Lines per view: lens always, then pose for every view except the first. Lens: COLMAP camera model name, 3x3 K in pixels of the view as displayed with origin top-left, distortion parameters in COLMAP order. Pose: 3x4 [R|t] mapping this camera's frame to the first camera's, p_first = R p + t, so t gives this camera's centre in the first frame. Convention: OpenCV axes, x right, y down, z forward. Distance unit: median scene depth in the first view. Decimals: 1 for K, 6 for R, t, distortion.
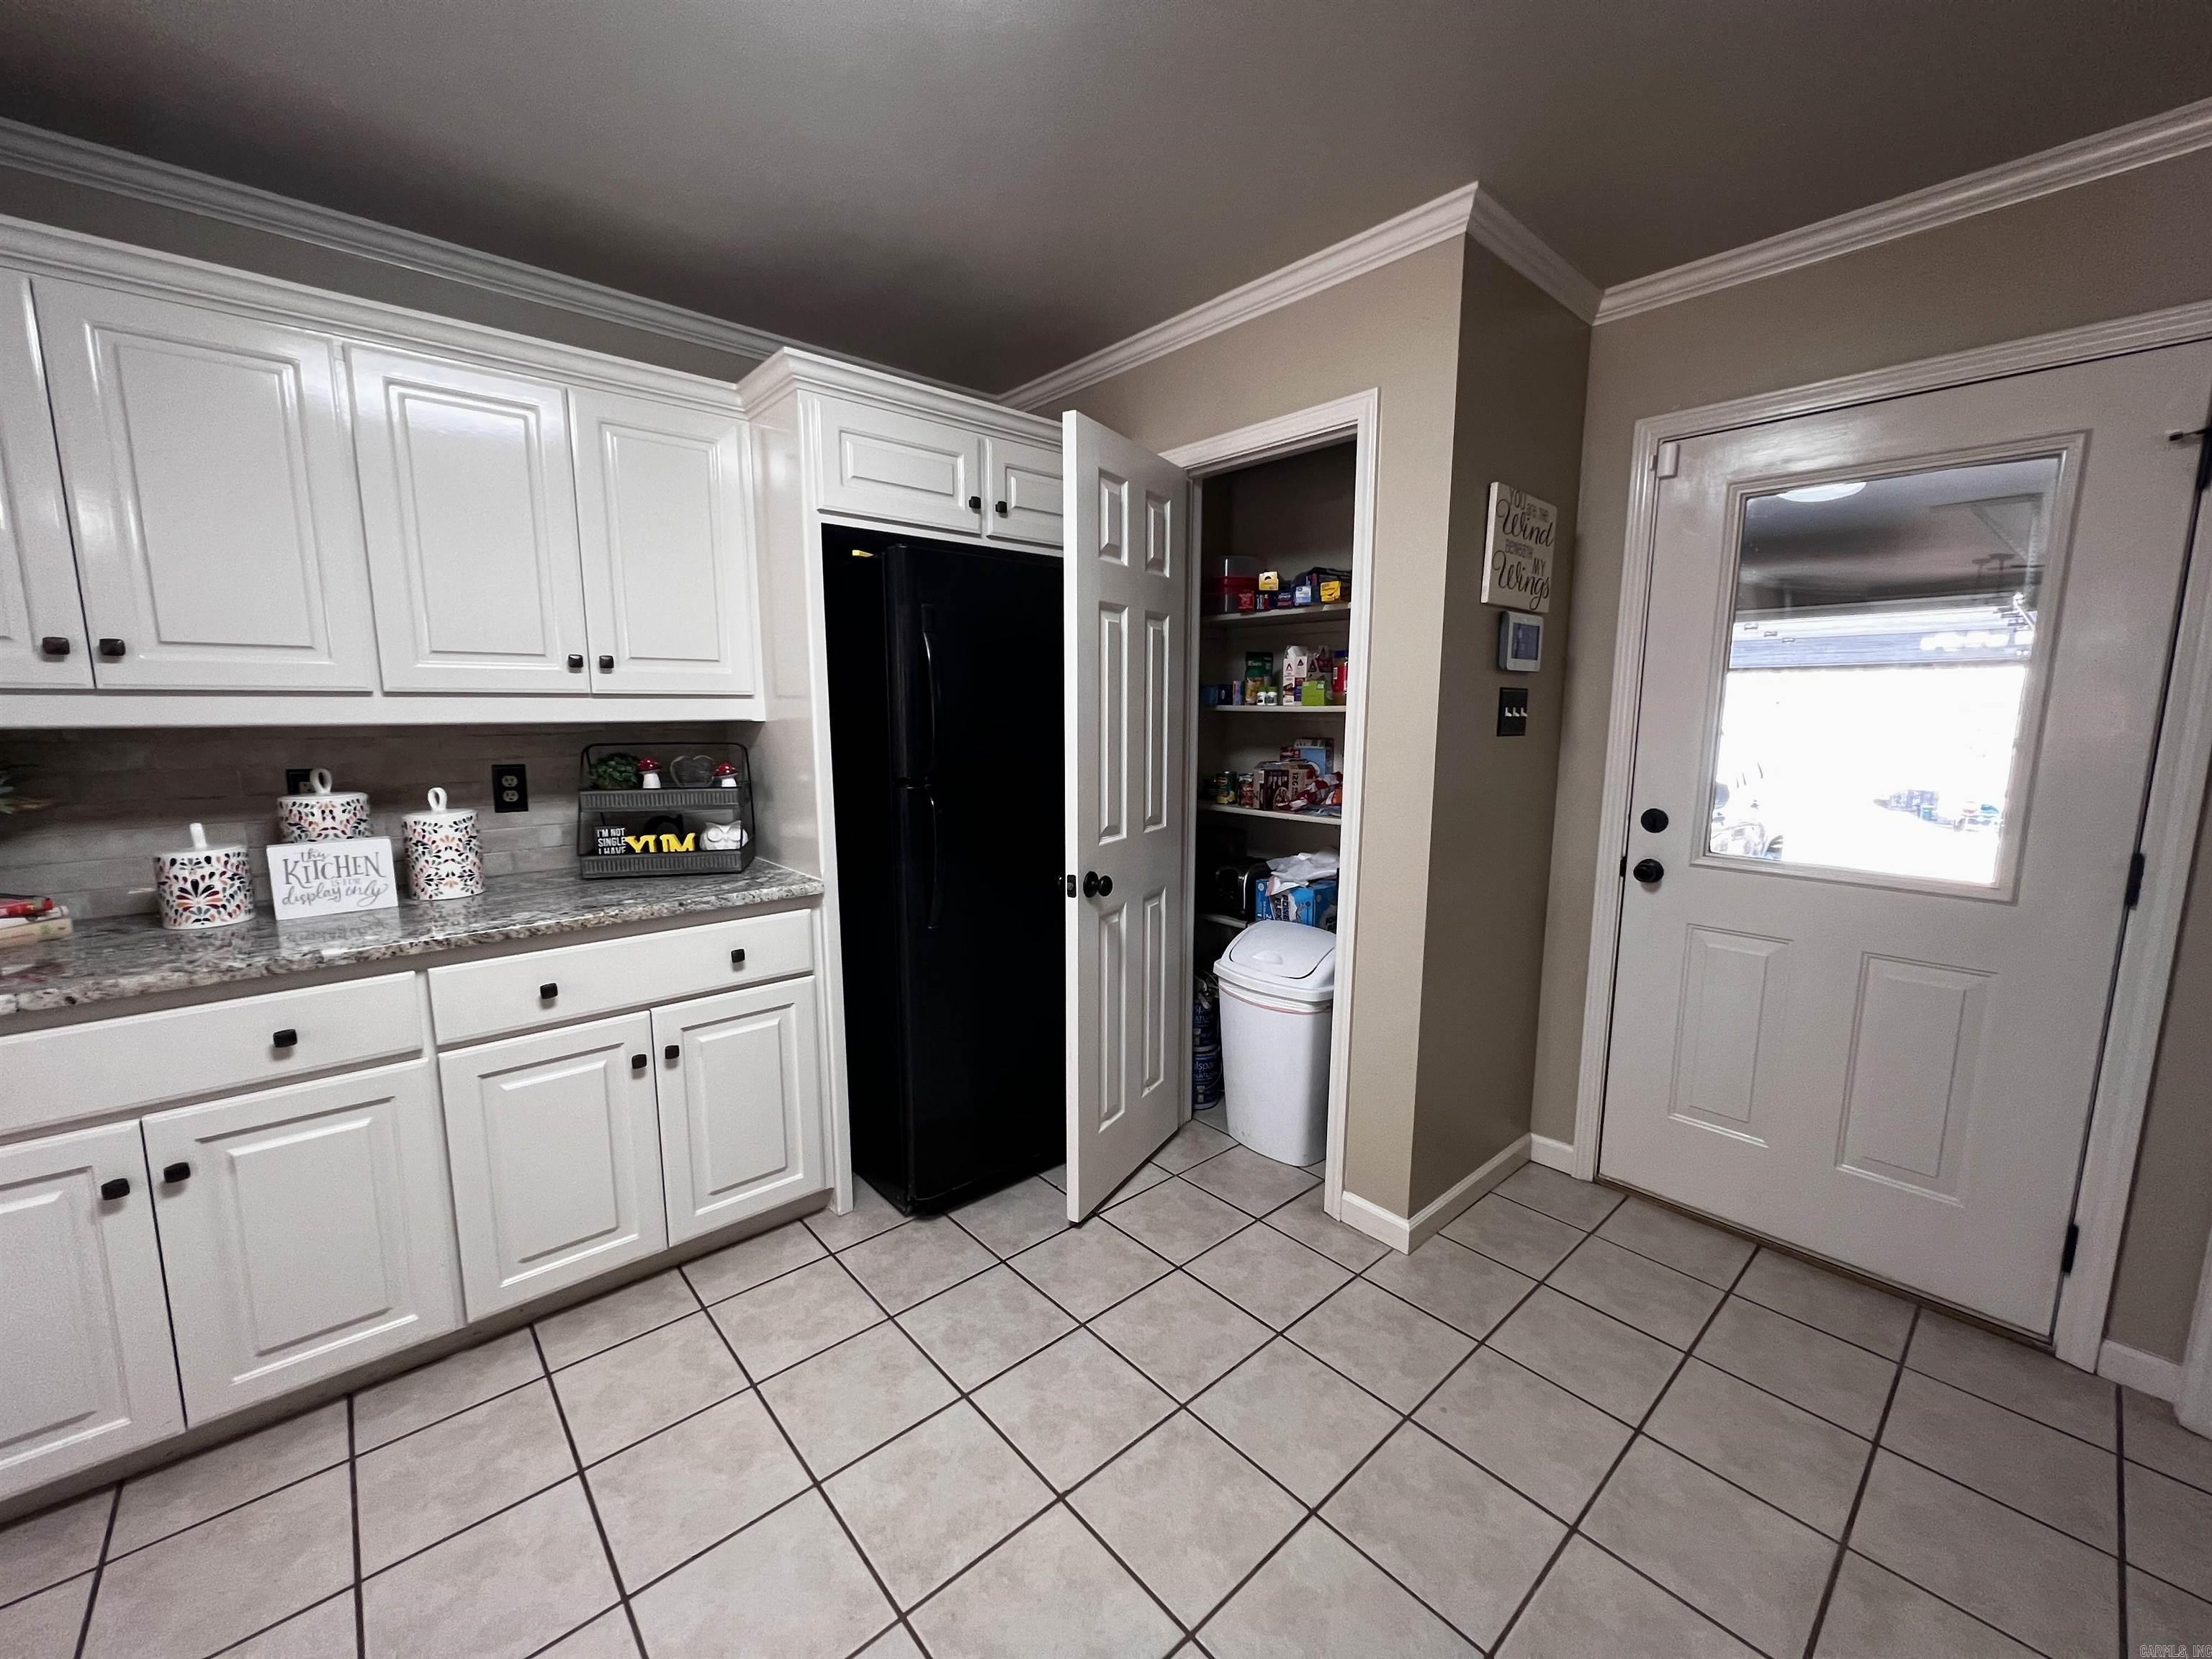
lens RADIAL K [[881.2, 0, 1112.6], [0, 881.2, 833.8], [0, 0, 1]] dist [-0.000756, 0.000281]
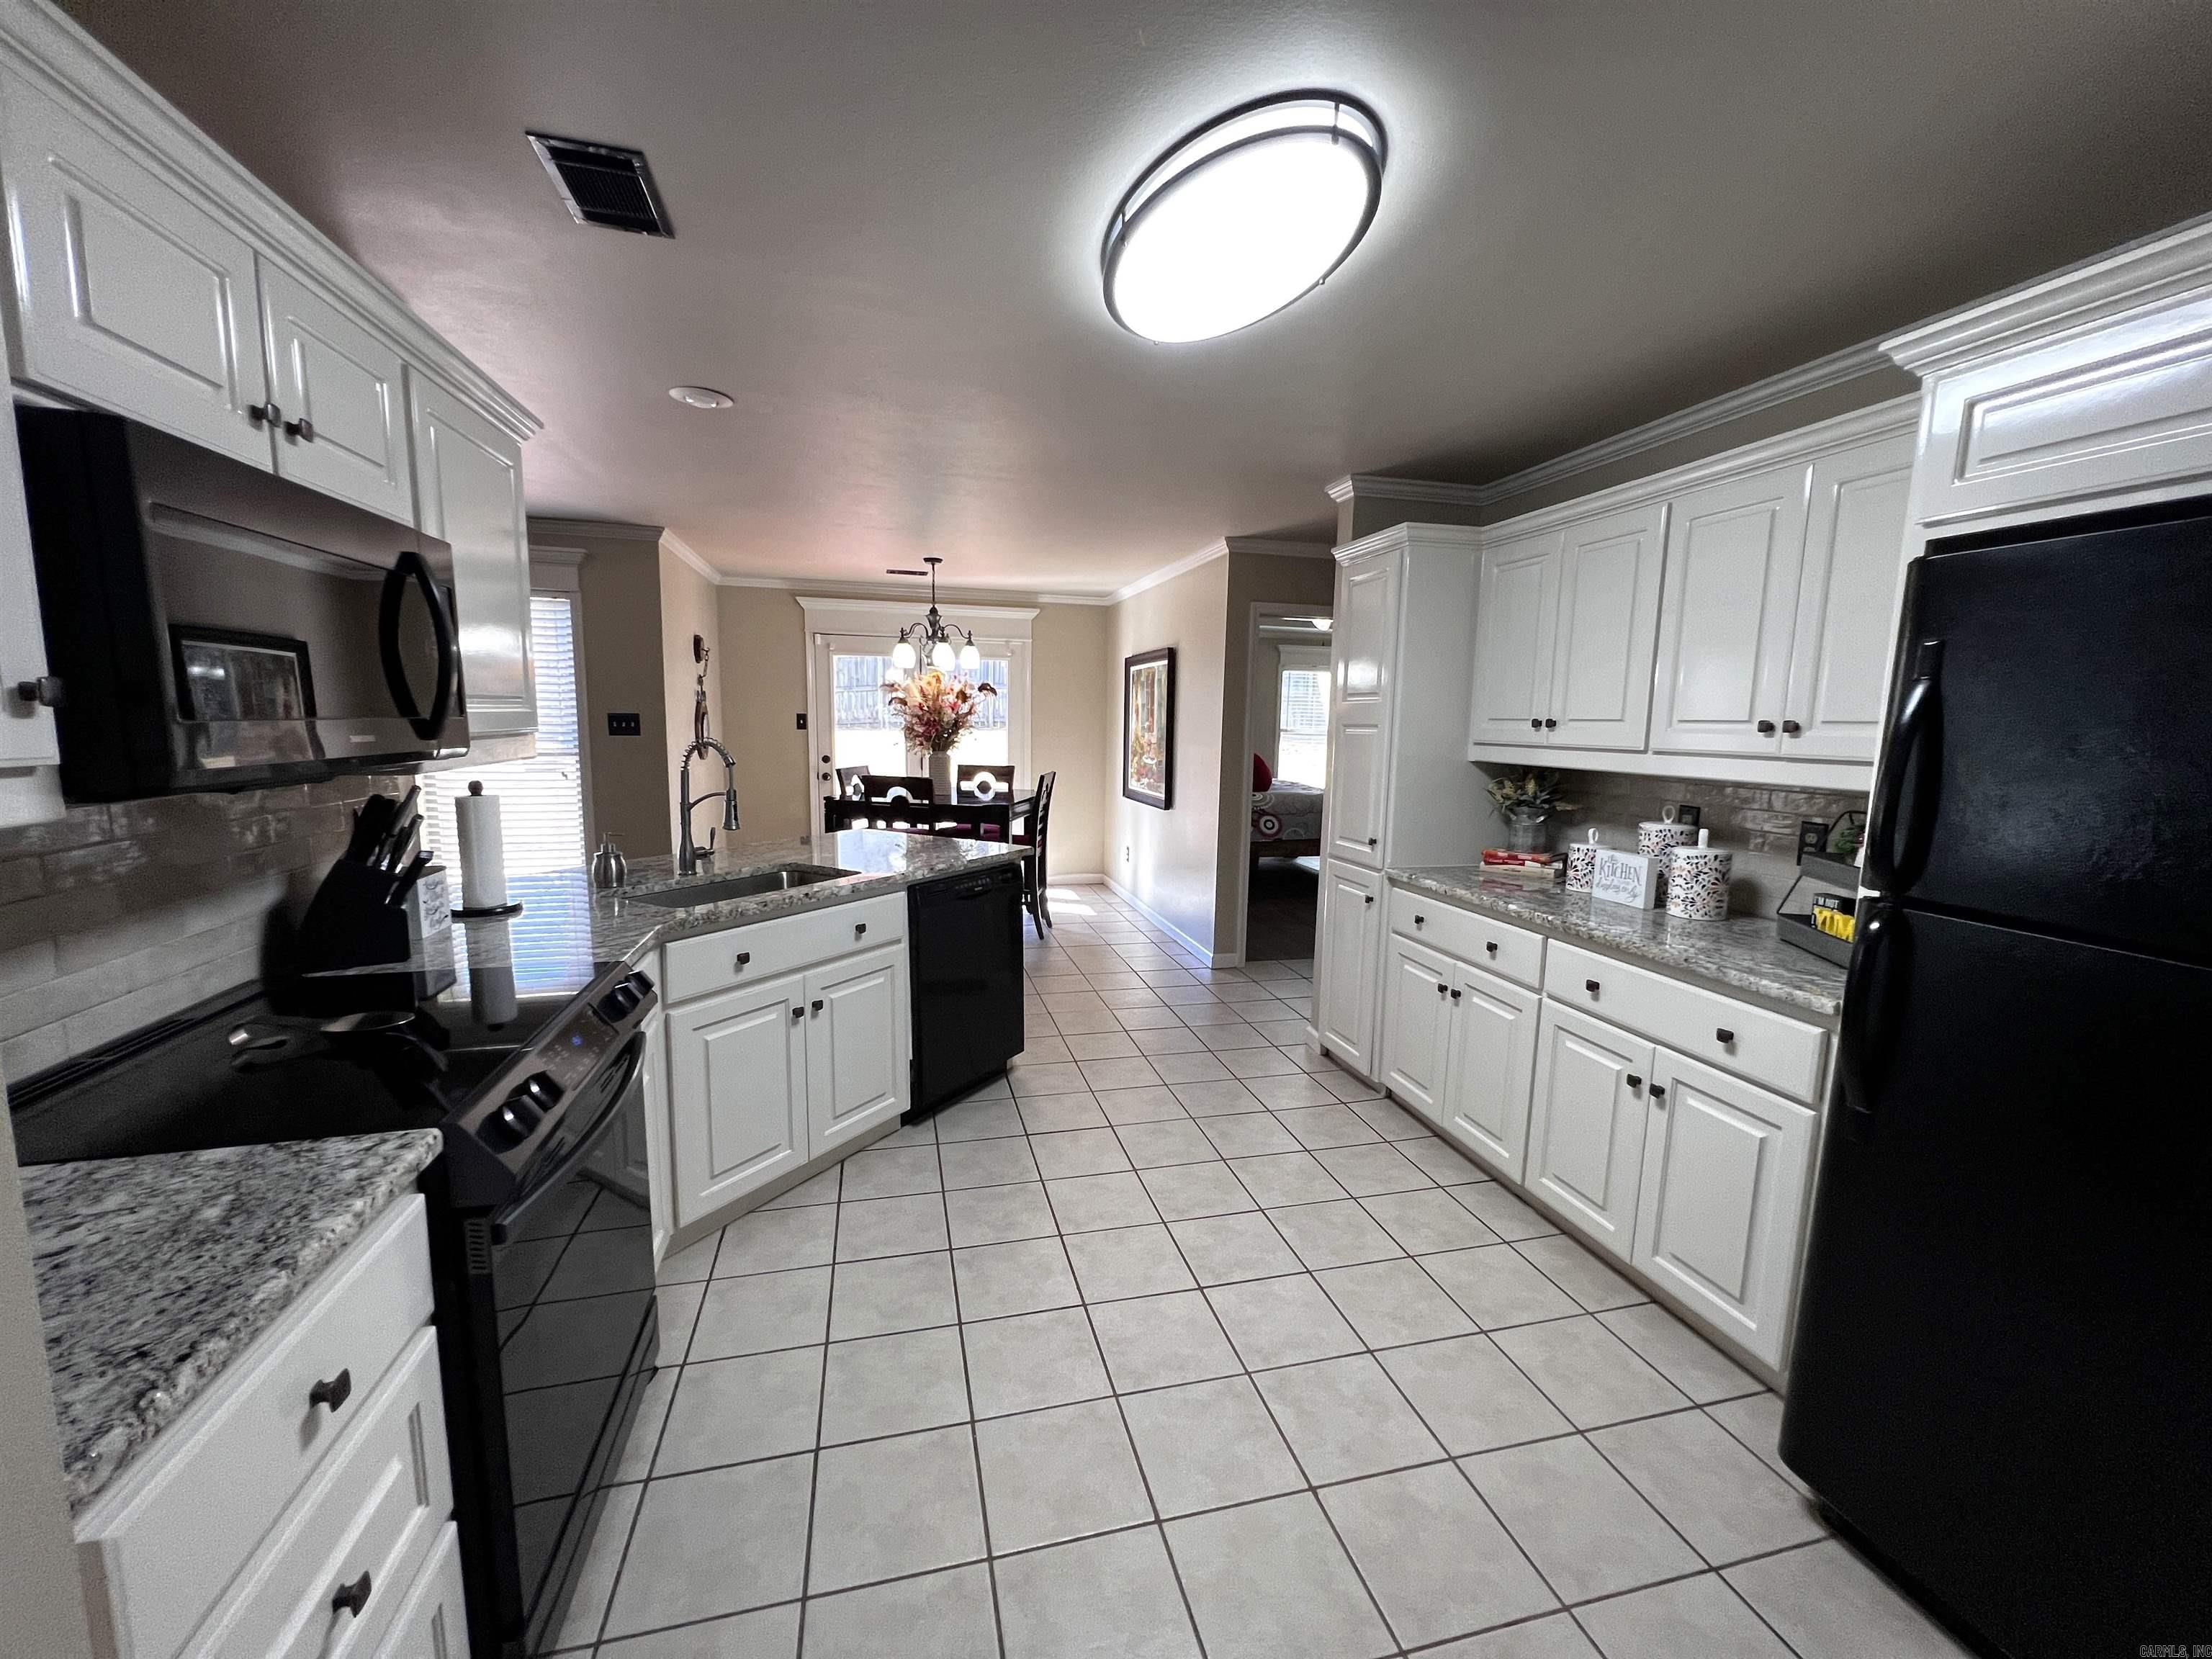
lens RADIAL K [[881.2, 0, 1105.1], [0, 881.2, 830.8], [0, 0, 1]] dist [-0.000756, 0.000281]
pose [[-0.462464, 0.099238, -0.881067, 0.688299], [-0.151034, 0.970376, 0.188573, -0.151515], [0.873680, 0.220279, -0.433775, 0.781717]]
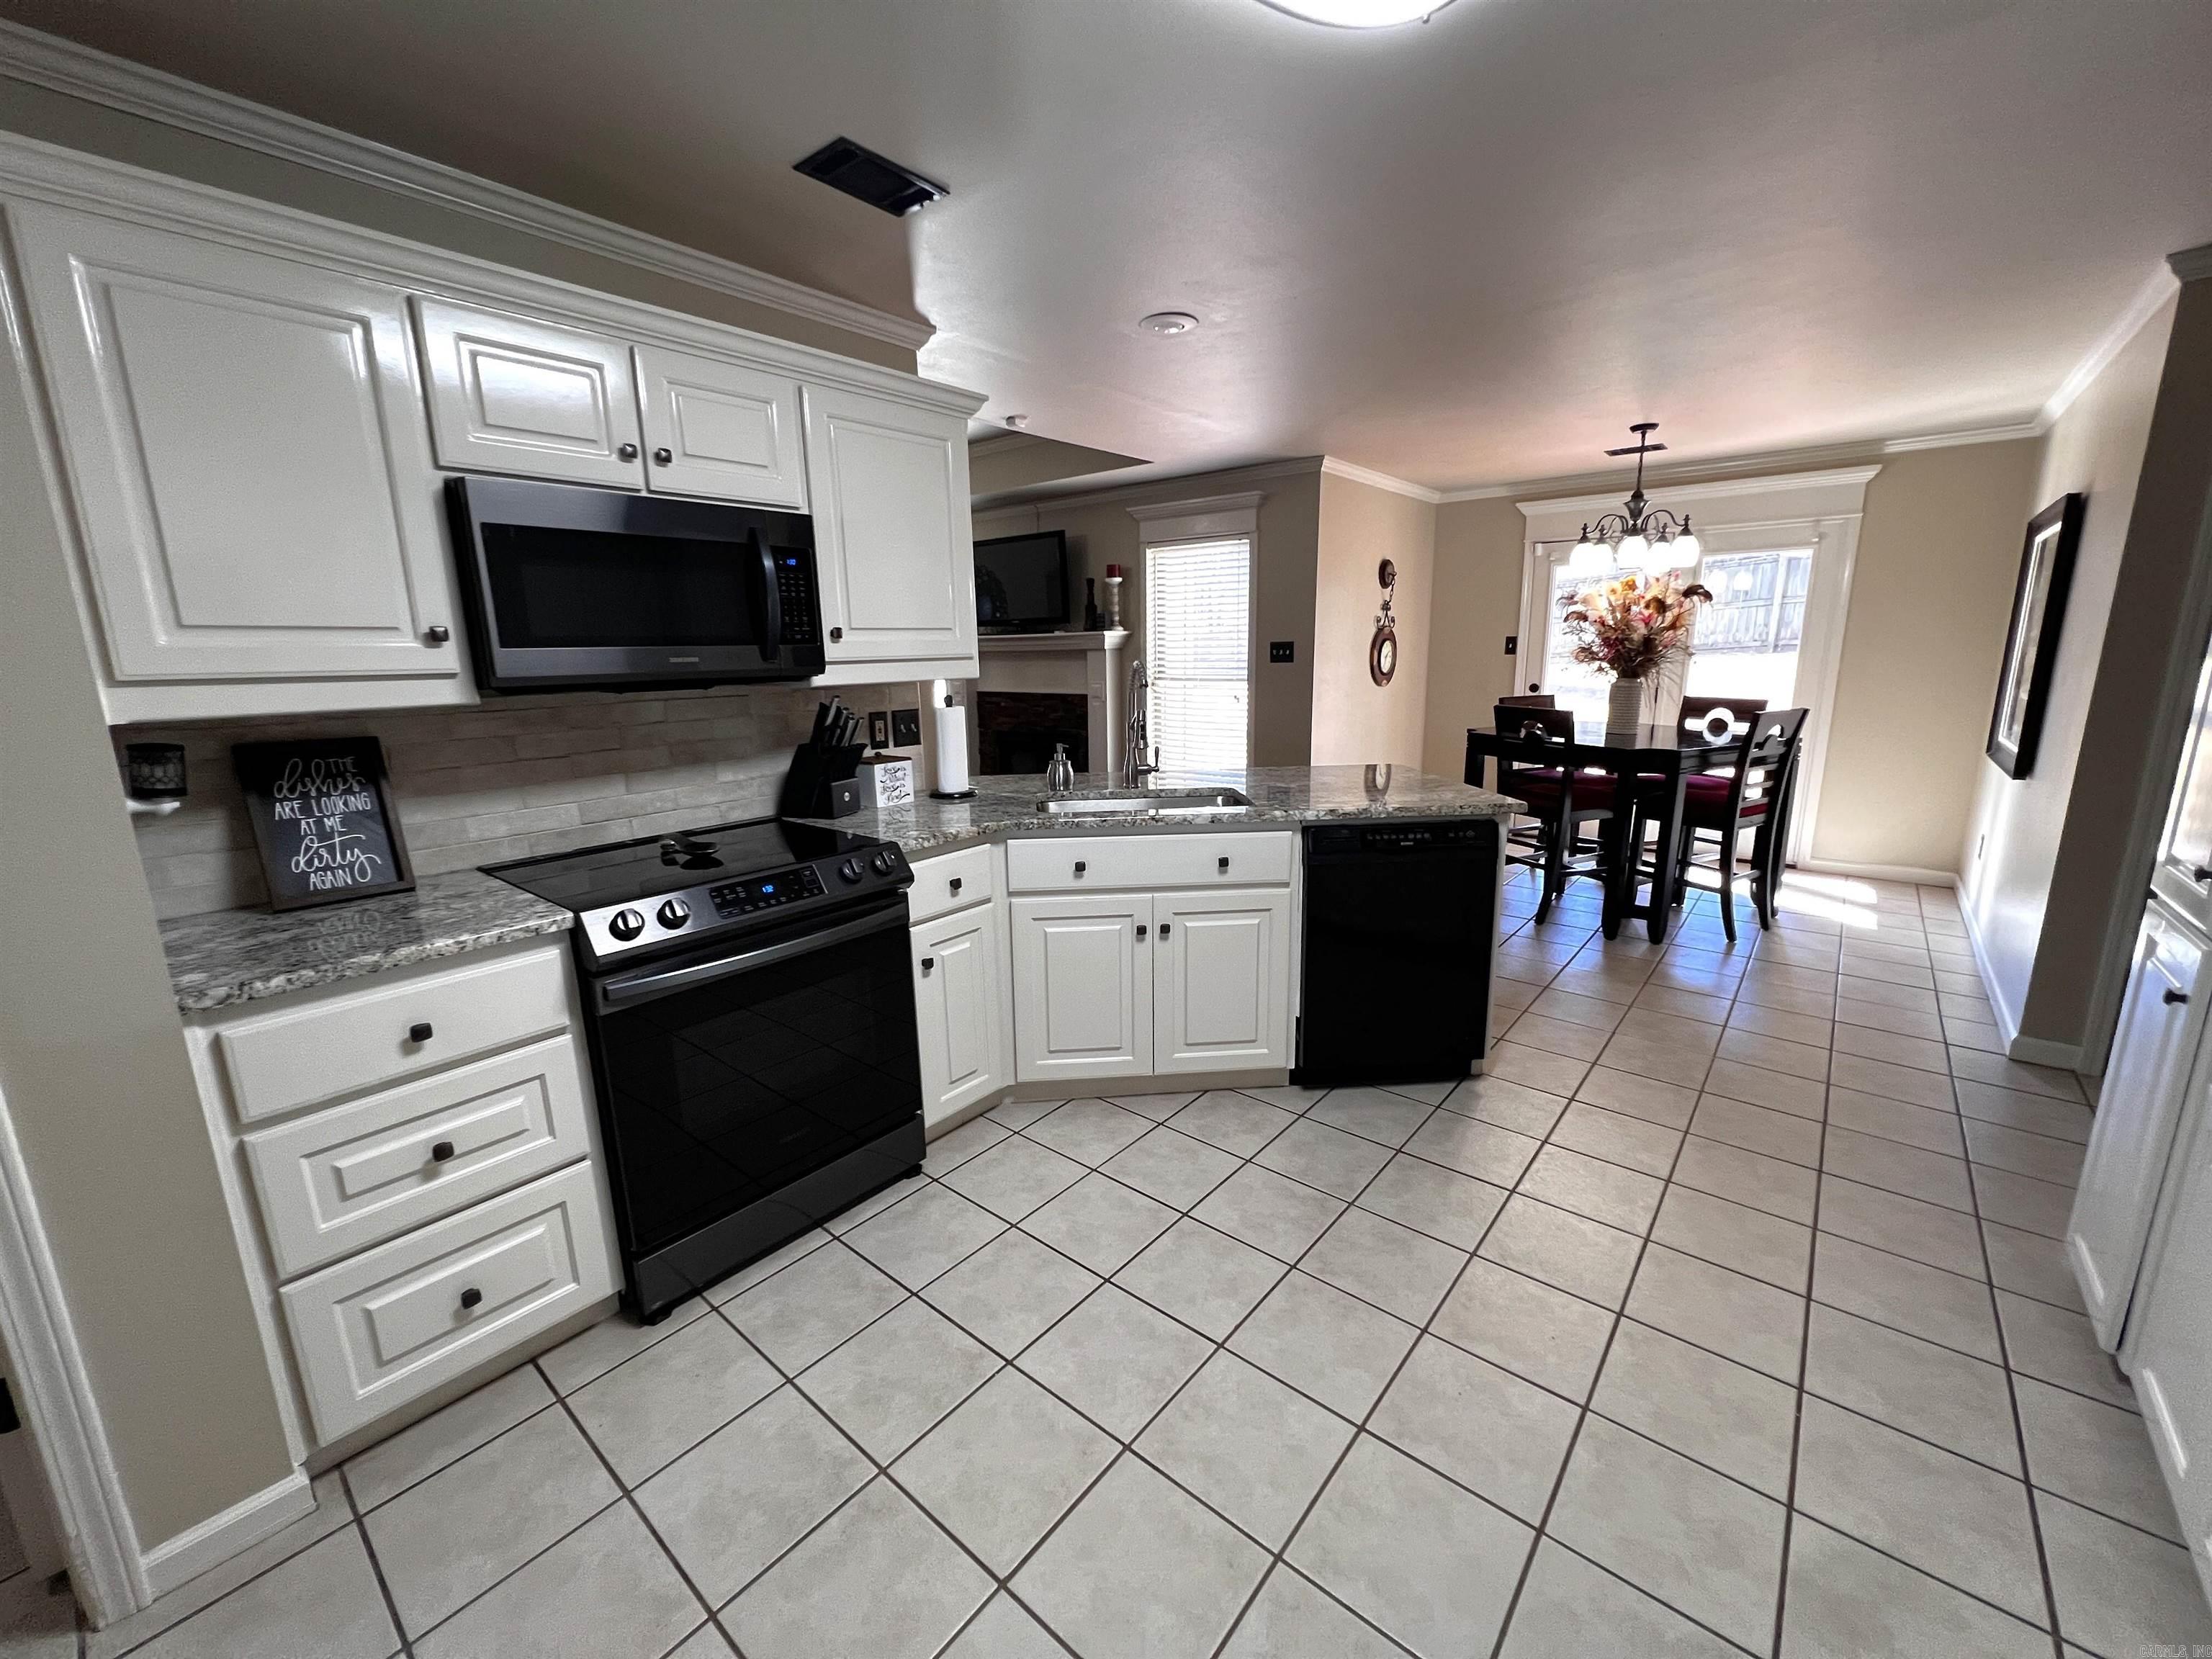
lens RADIAL K [[881.2, 0, 1108.4], [0, 881.2, 830.4], [0, 0, 1]] dist [-0.000756, 0.000281]
pose [[-0.989527, 0.038674, -0.139071, 0.046535], [-0.011721, 0.938733, 0.344446, -0.176662], [0.143872, 0.342468, -0.928448, 1.044356]]
